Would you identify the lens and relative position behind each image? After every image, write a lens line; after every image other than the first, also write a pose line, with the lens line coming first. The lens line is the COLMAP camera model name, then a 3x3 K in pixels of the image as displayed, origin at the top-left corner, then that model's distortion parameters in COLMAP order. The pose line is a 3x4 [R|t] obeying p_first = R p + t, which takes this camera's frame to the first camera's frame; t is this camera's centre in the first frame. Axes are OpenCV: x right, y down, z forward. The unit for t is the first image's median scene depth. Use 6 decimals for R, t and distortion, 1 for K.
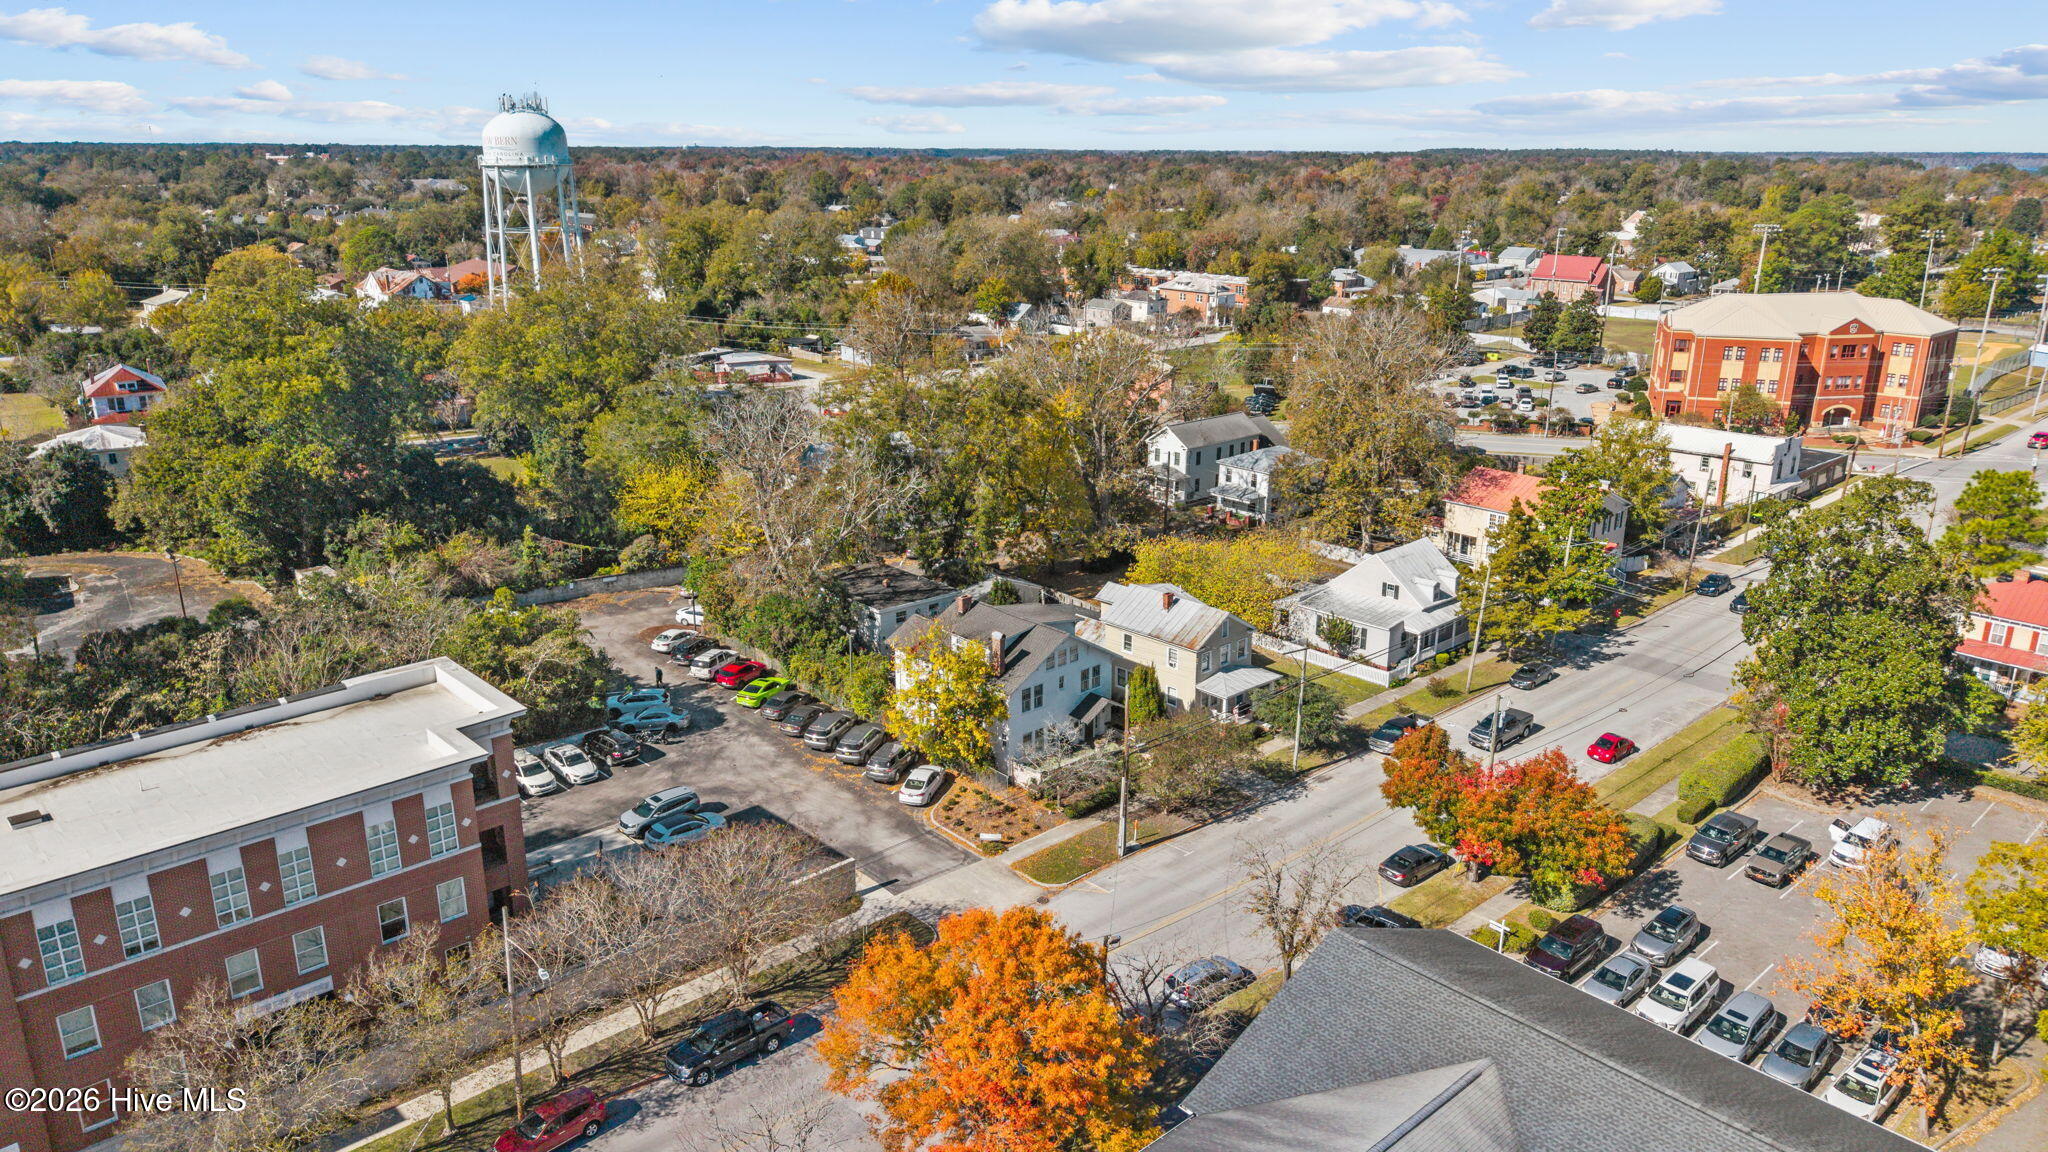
lens RADIAL K [[1345.5, 0, 1020.2], [0, 1345.5, 573.9], [0, 0, 1]] dist [0.024618, -0.002634]
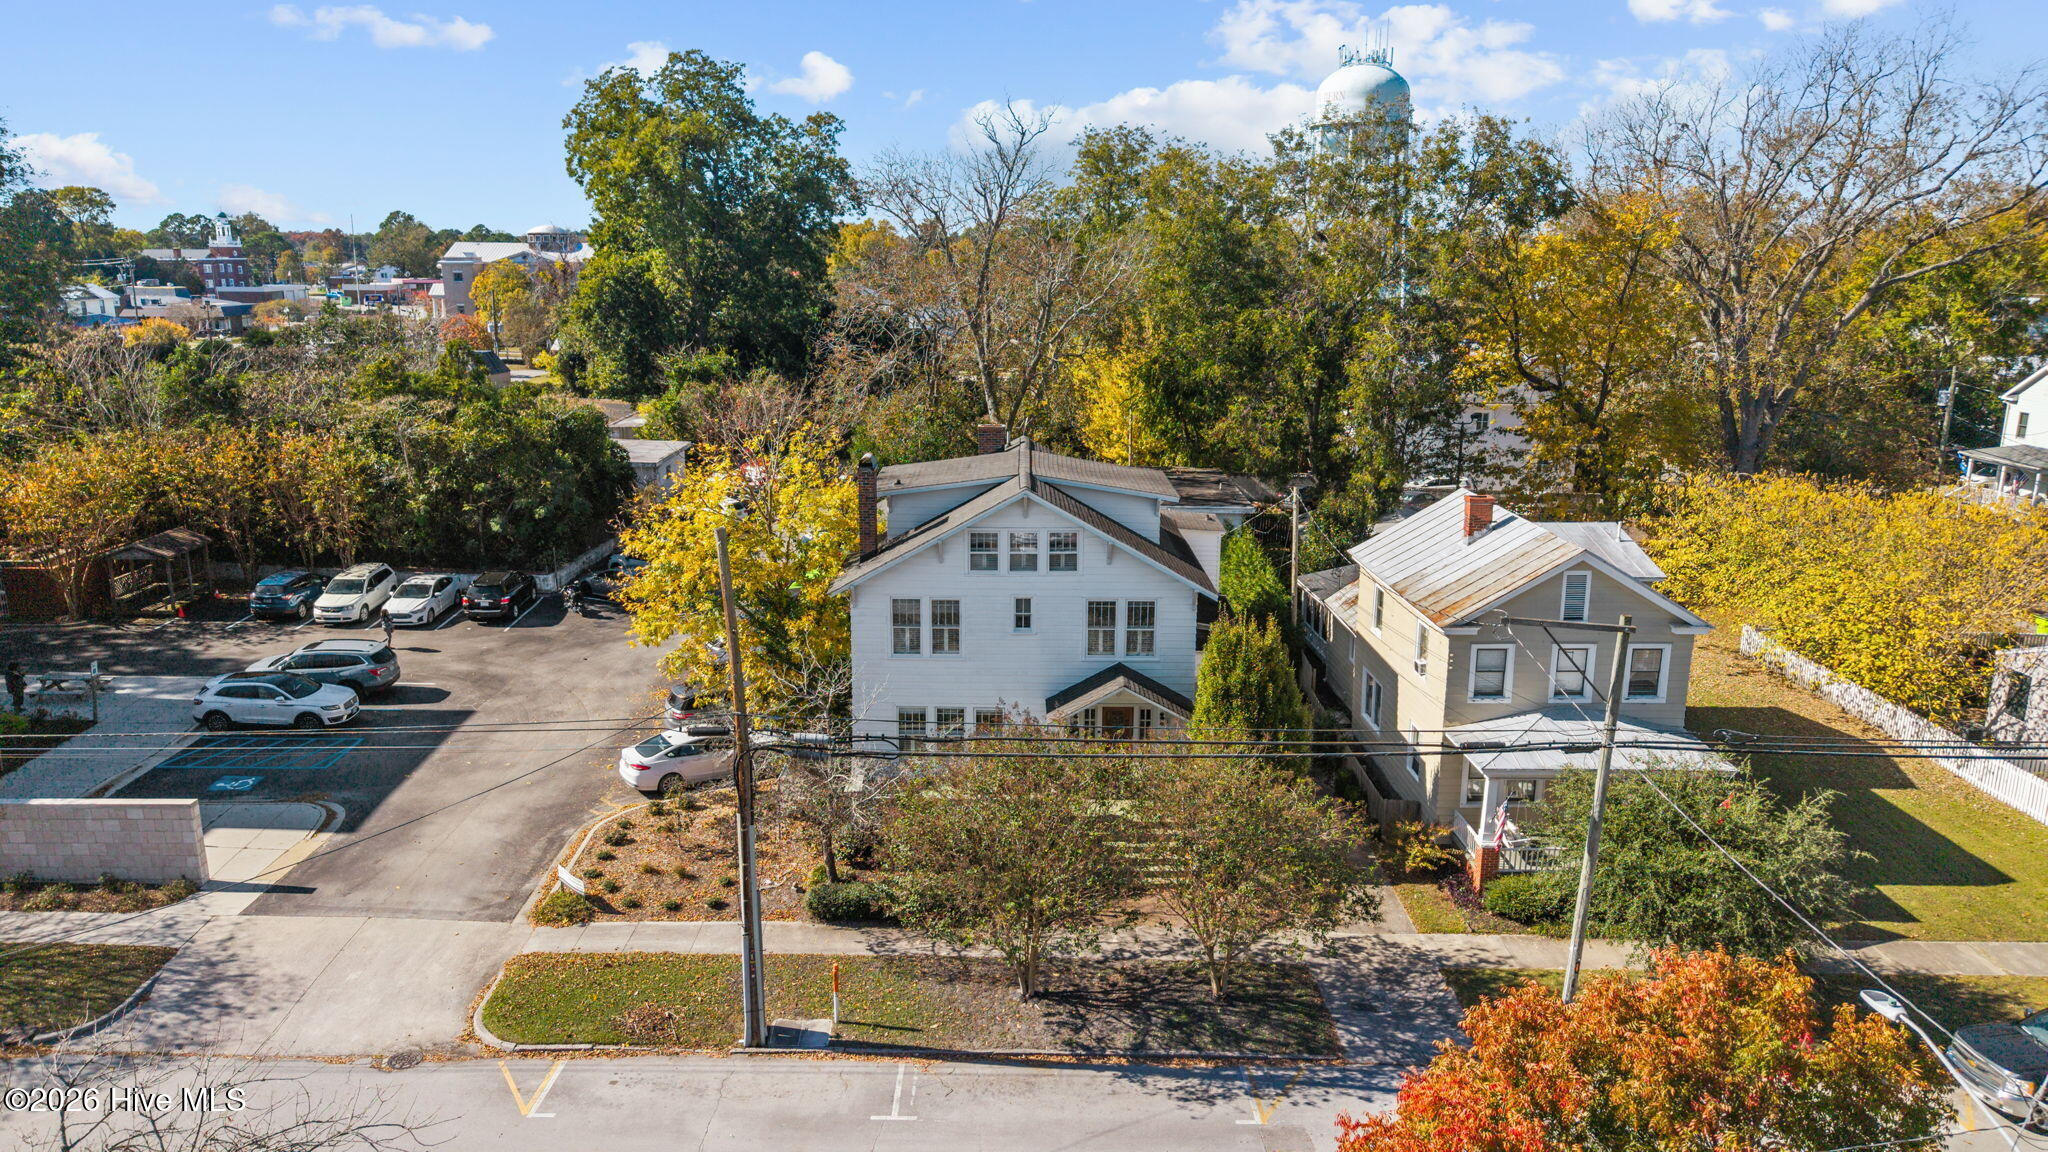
lens RADIAL K [[1345.5, 0, 1022.9], [0, 1345.5, 575.7], [0, 0, 1]] dist [0.024618, -0.002634]
pose [[0.743259, 0.156376, -0.650471, 0.312776], [-0.194899, 0.980736, 0.013072, 0.066479], [0.639985, 0.117060, 0.759418, 0.710162]]
